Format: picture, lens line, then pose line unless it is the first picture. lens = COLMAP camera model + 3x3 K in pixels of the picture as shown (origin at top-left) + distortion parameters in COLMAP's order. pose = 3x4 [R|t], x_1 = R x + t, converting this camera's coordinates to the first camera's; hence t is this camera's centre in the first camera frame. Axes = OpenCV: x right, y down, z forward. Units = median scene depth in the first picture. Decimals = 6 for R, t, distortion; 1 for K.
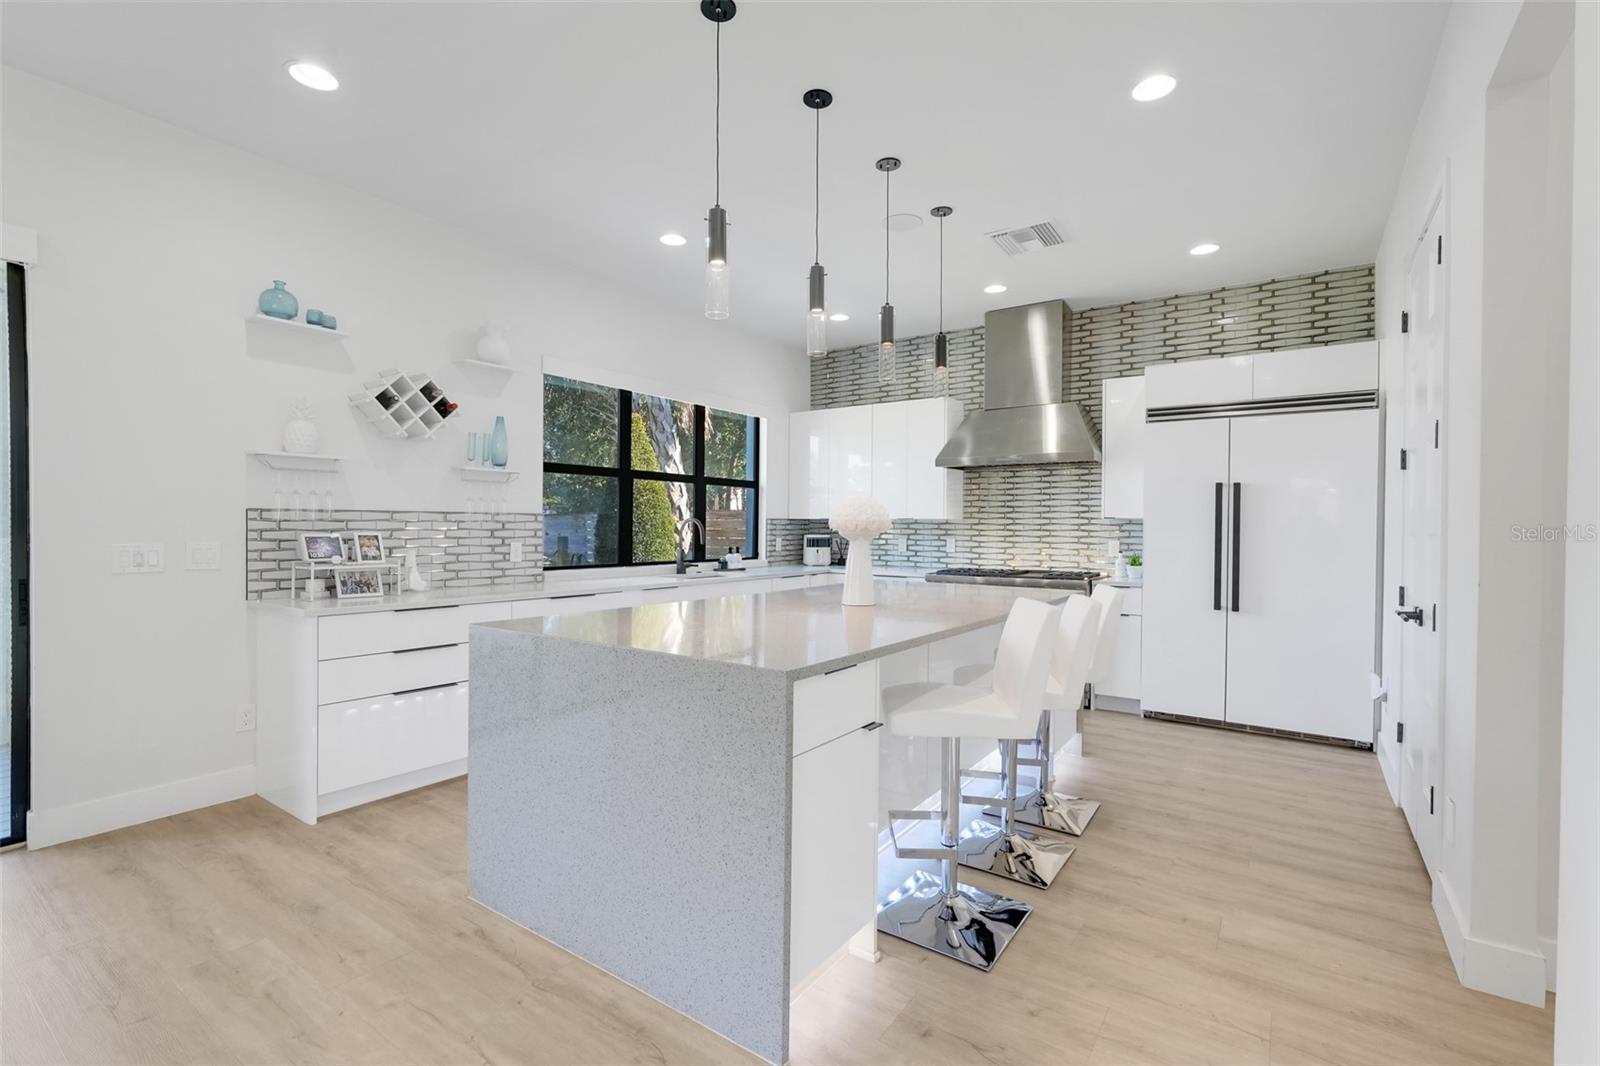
lens RADIAL K [[729.4, 0, 800.0], [0, 729.4, 533.0], [0, 0, 1]] dist [0.000162, 0.008572]
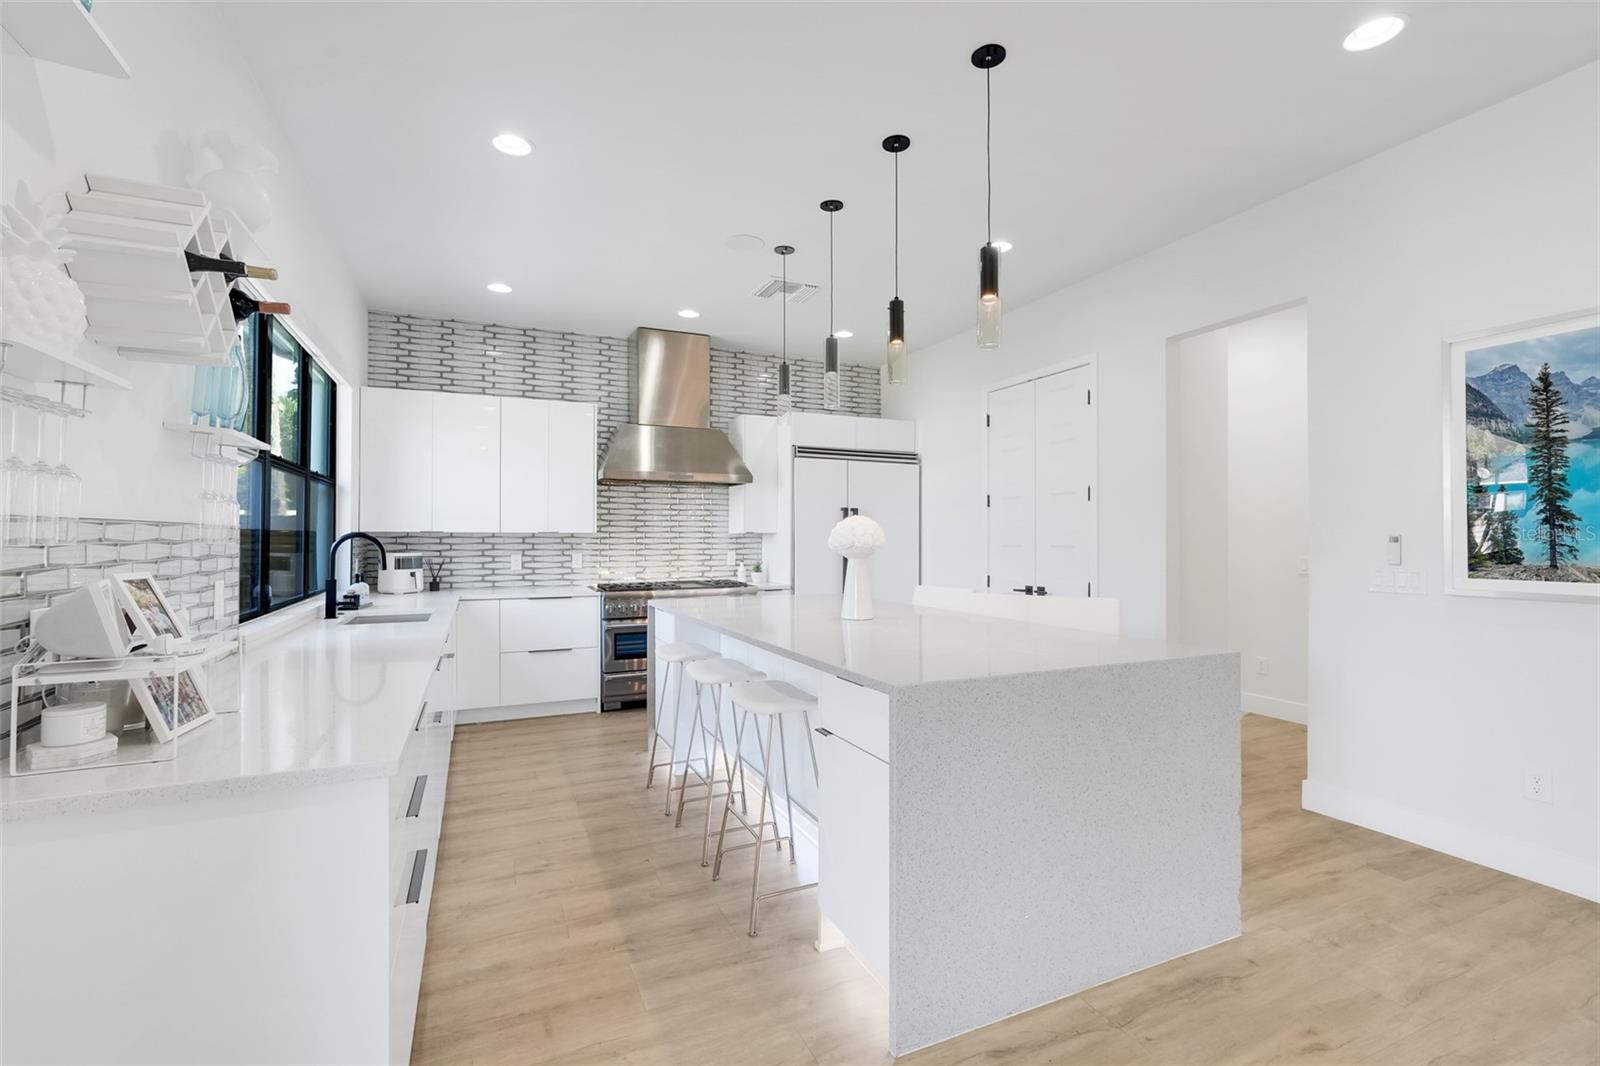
lens RADIAL K [[703.5, 0, 805.7], [0, 703.5, 537.5], [0, 0, 1]] dist [-0.029528, 0.008481]
pose [[0.508695, -0.003625, 0.860939, -0.454549], [0.013780, 0.999897, -0.003932, -0.005703], [-0.860837, 0.013863, 0.508693, 0.300717]]
